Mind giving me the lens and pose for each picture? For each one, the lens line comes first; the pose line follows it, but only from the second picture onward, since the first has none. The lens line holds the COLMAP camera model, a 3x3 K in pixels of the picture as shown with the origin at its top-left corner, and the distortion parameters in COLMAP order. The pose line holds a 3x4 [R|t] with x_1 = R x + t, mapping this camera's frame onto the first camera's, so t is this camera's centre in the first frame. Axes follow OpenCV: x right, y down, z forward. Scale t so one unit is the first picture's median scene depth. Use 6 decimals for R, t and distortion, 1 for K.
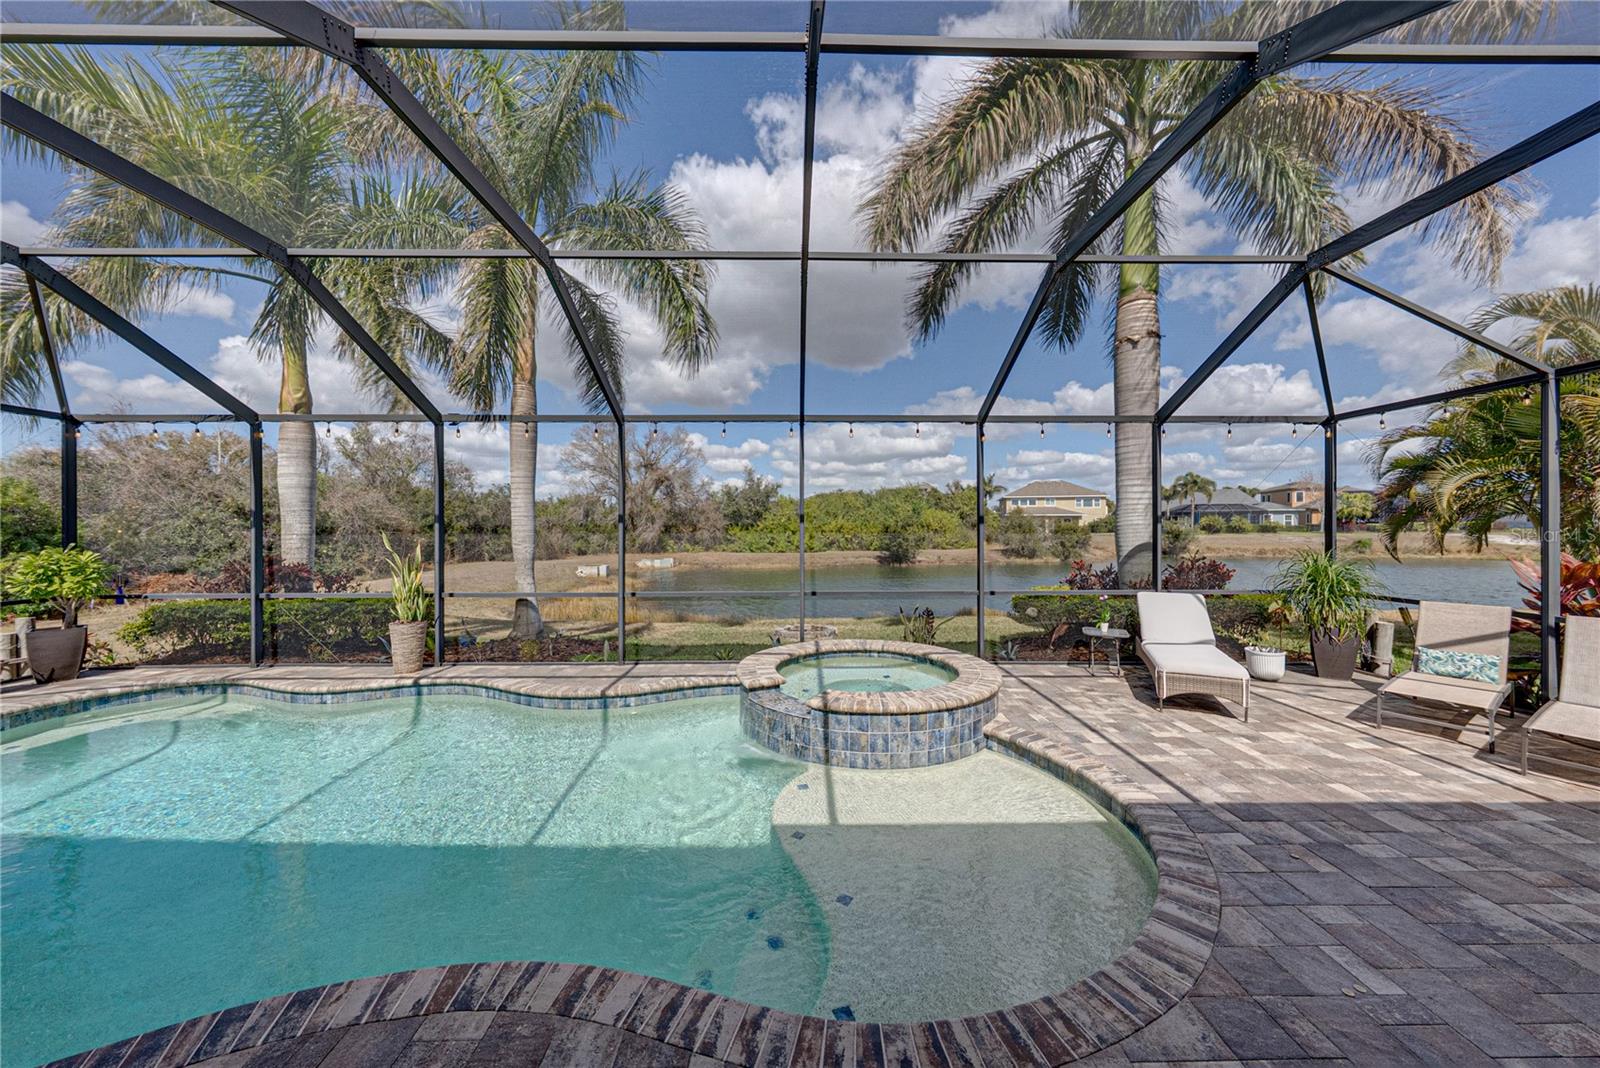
lens RADIAL K [[549.7, 0, 803.5], [0, 549.7, 527.5], [0, 0, 1]] dist [-0.002678, 0.000470]
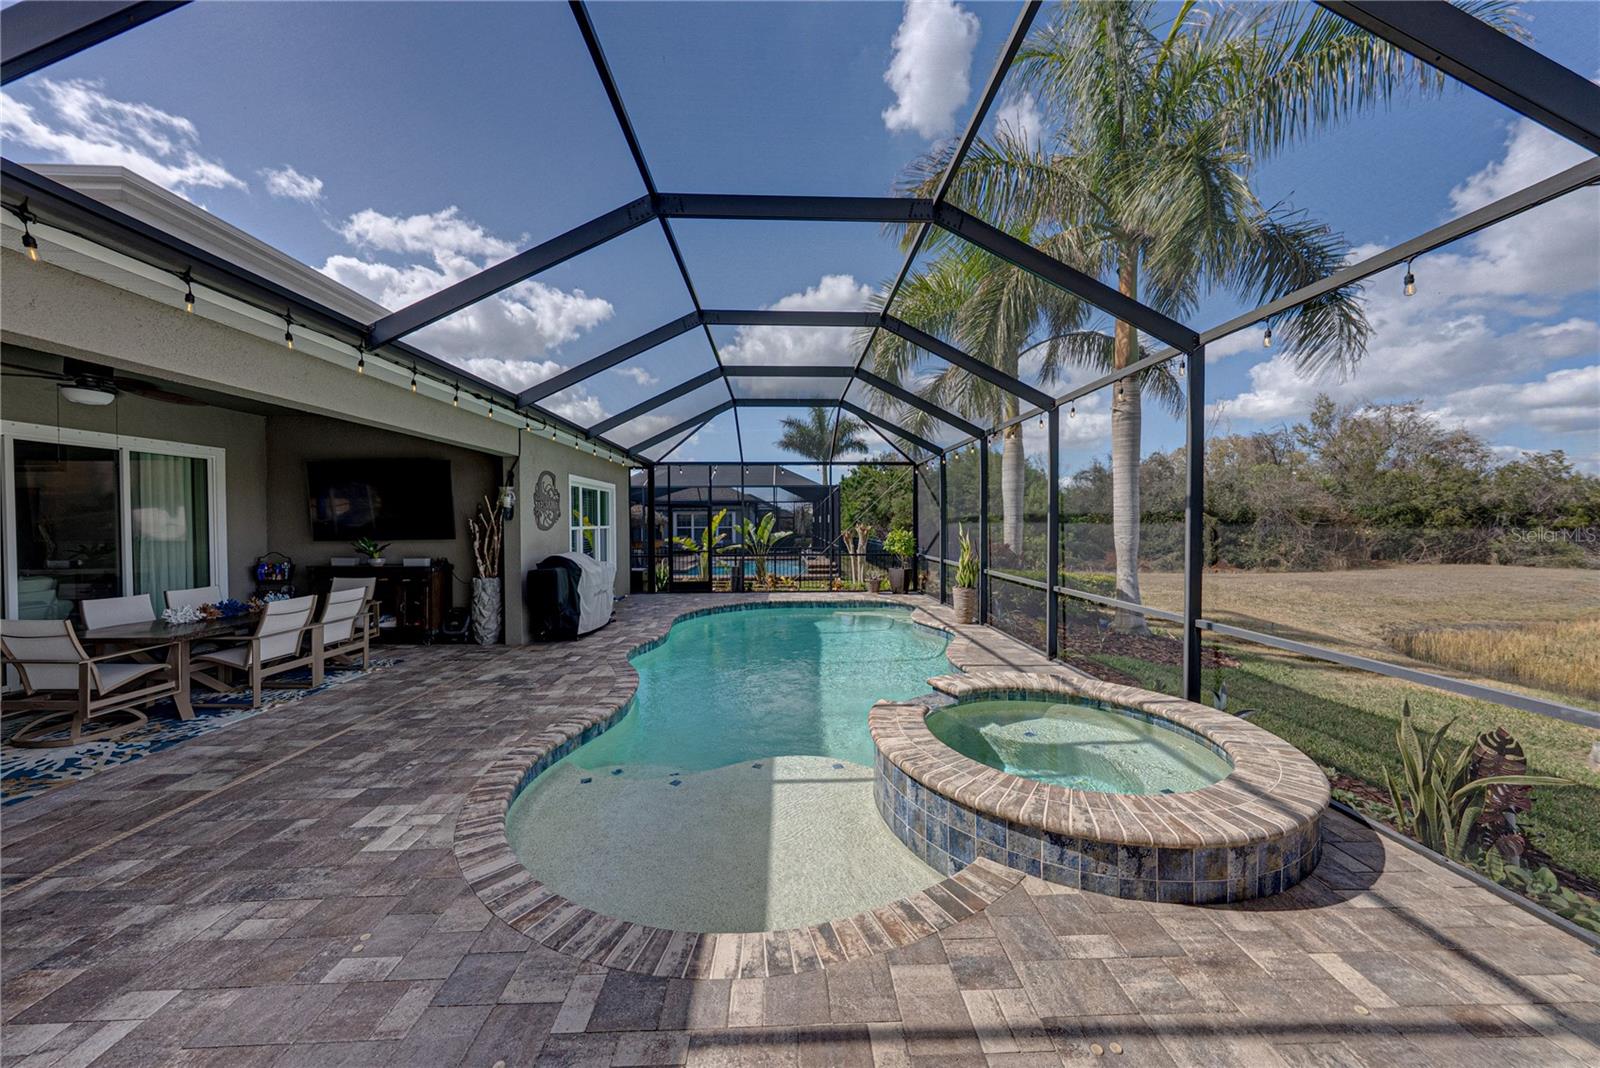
lens RADIAL K [[549.7, 0, 803.5], [0, 549.7, 527.5], [0, 0, 1]] dist [-0.002678, 0.000470]
pose [[0.019605, 0.014619, -0.999701, 0.572714], [0.003427, 0.999886, 0.014689, 0.000897], [0.999802, -0.003714, 0.019553, 0.507134]]
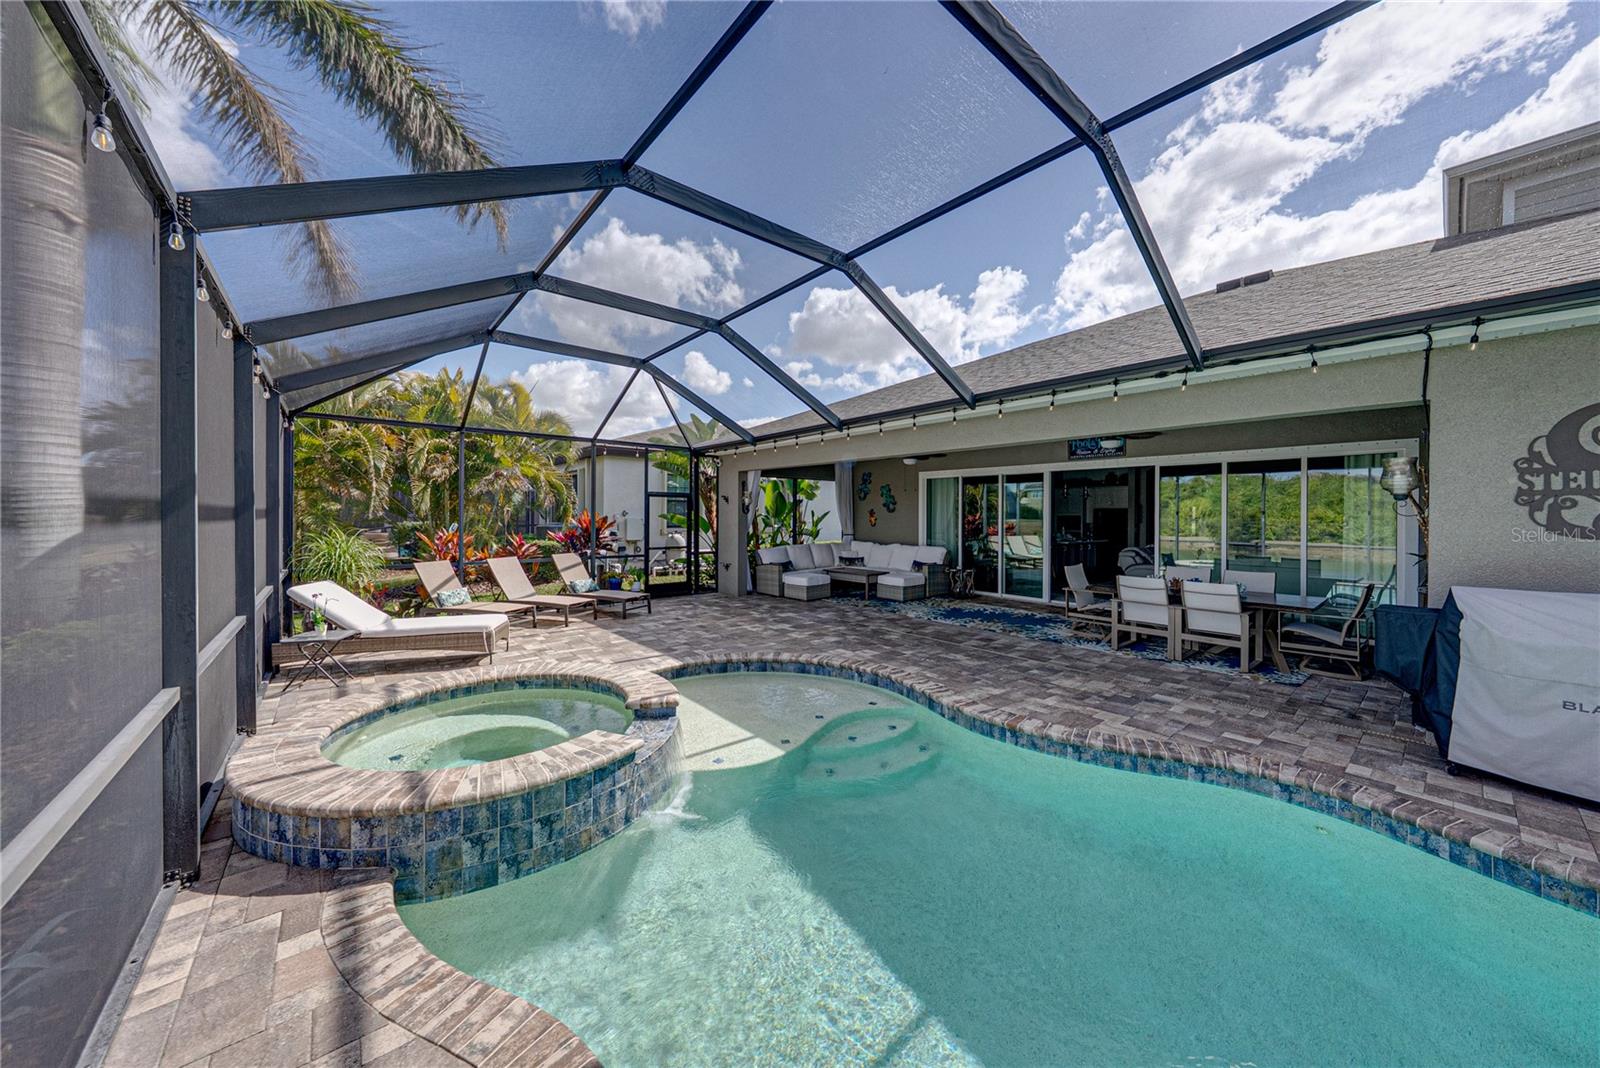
lens RADIAL K [[549.7, 0, 803.5], [0, 549.7, 527.5], [0, 0, 1]] dist [-0.002678, 0.000470]
pose [[-0.626433, -0.019148, 0.779240, -0.501594], [-0.003125, 0.999752, 0.022054, 0.003059], [-0.779469, 0.011380, -0.626337, 0.842871]]
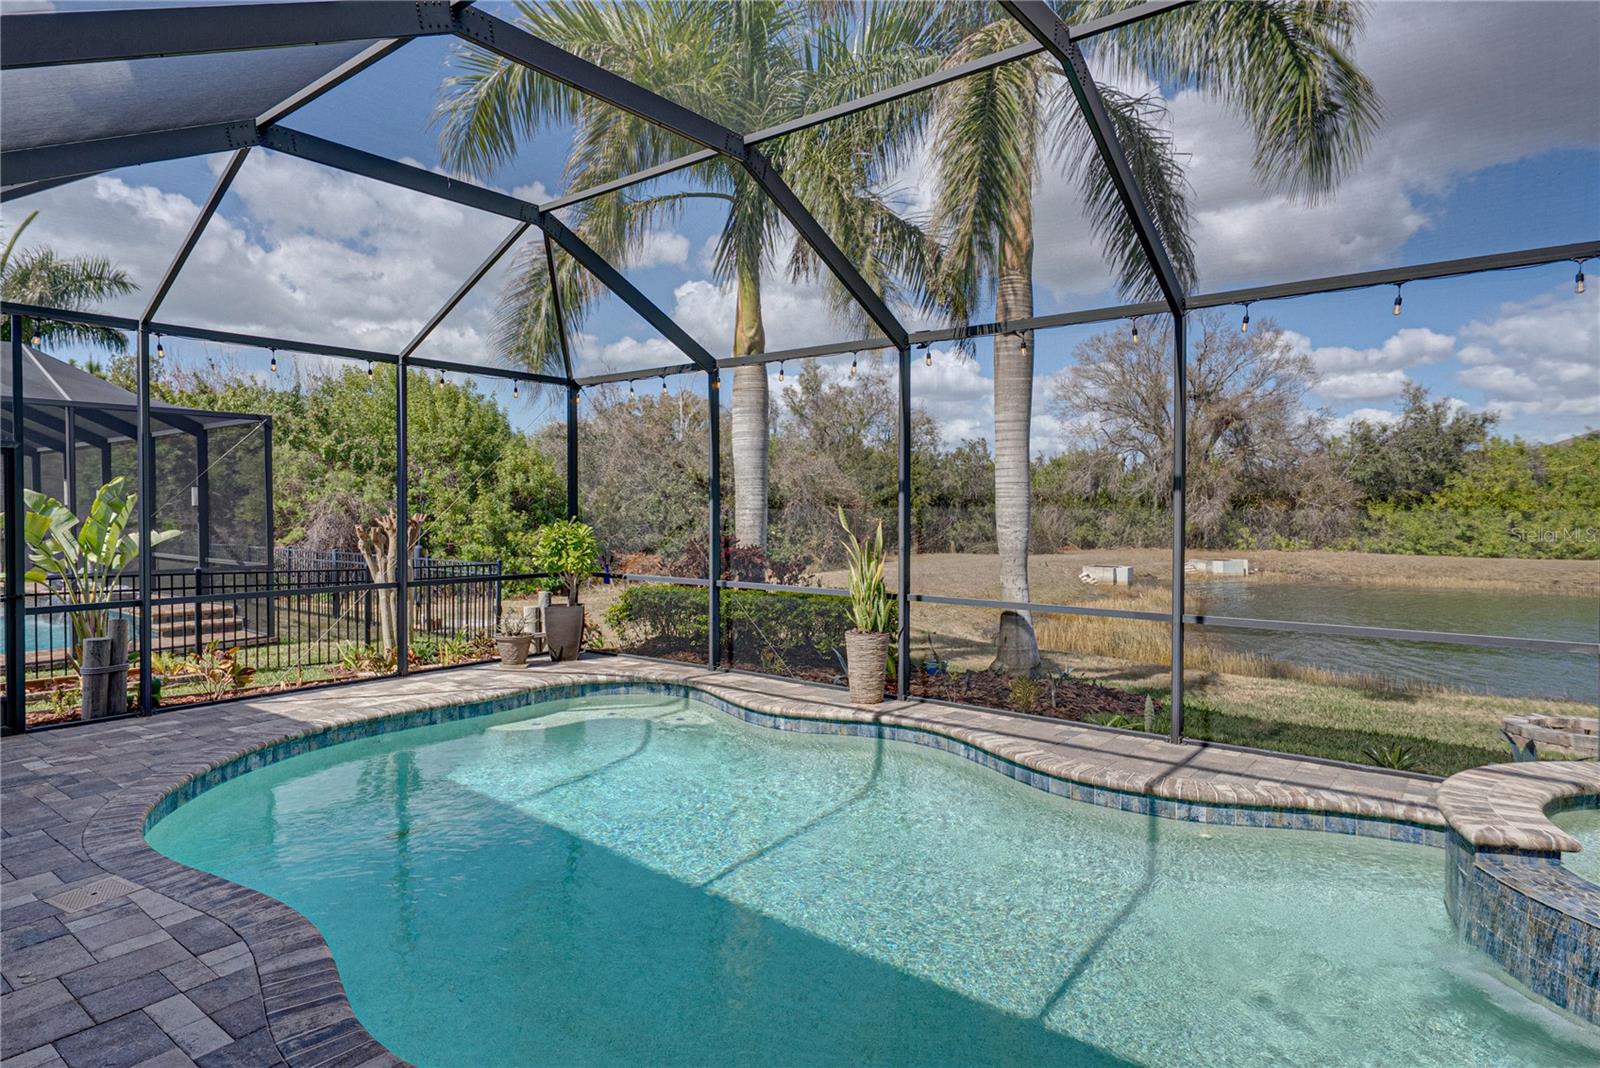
lens RADIAL K [[909.9, 0, 800.9], [0, 909.9, 511.9], [0, 0, 1]] dist [-0.000835, 0.001060]
pose [[0.773652, 0.008088, -0.633560, -0.037385], [-0.003159, 0.999955, 0.008908, 0.005722], [0.633603, -0.004890, 0.773643, 0.032363]]
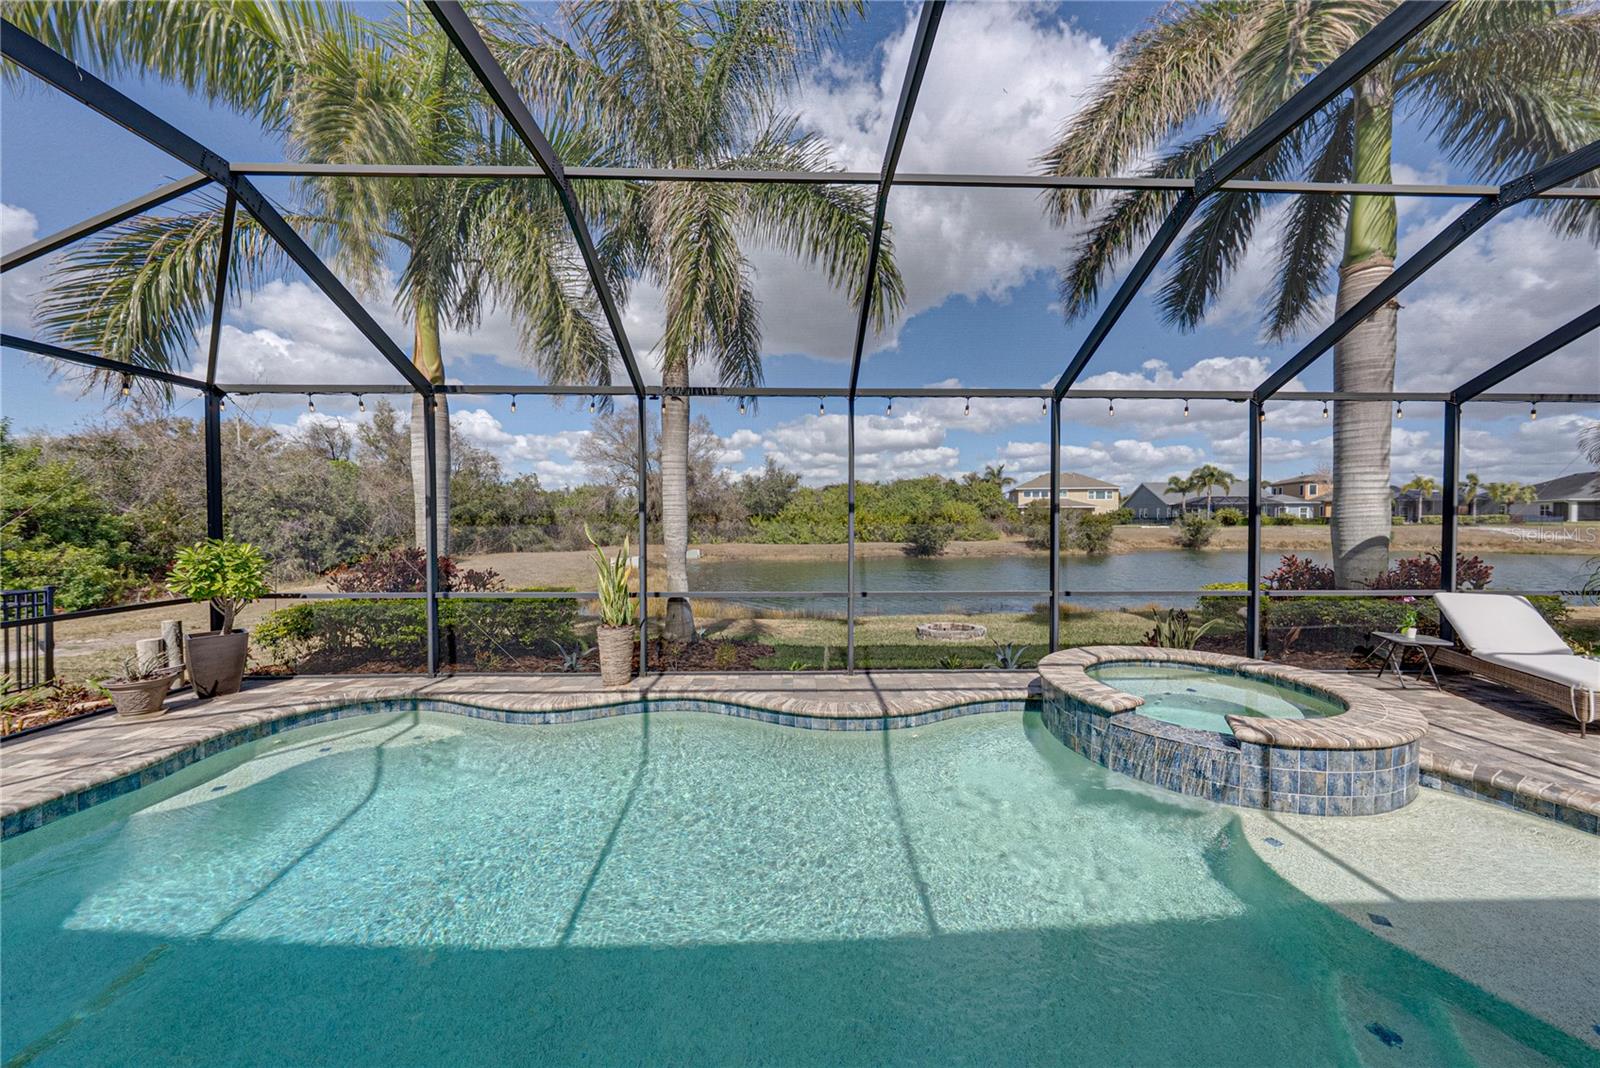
lens RADIAL K [[549.7, 0, 803.5], [0, 549.7, 527.5], [0, 0, 1]] dist [-0.002678, 0.000470]
pose [[0.999960, 0.003049, 0.008420, -0.382729], [-0.003184, 0.999866, 0.016071, 0.001518], [-0.008370, -0.016097, 0.999835, 0.117859]]
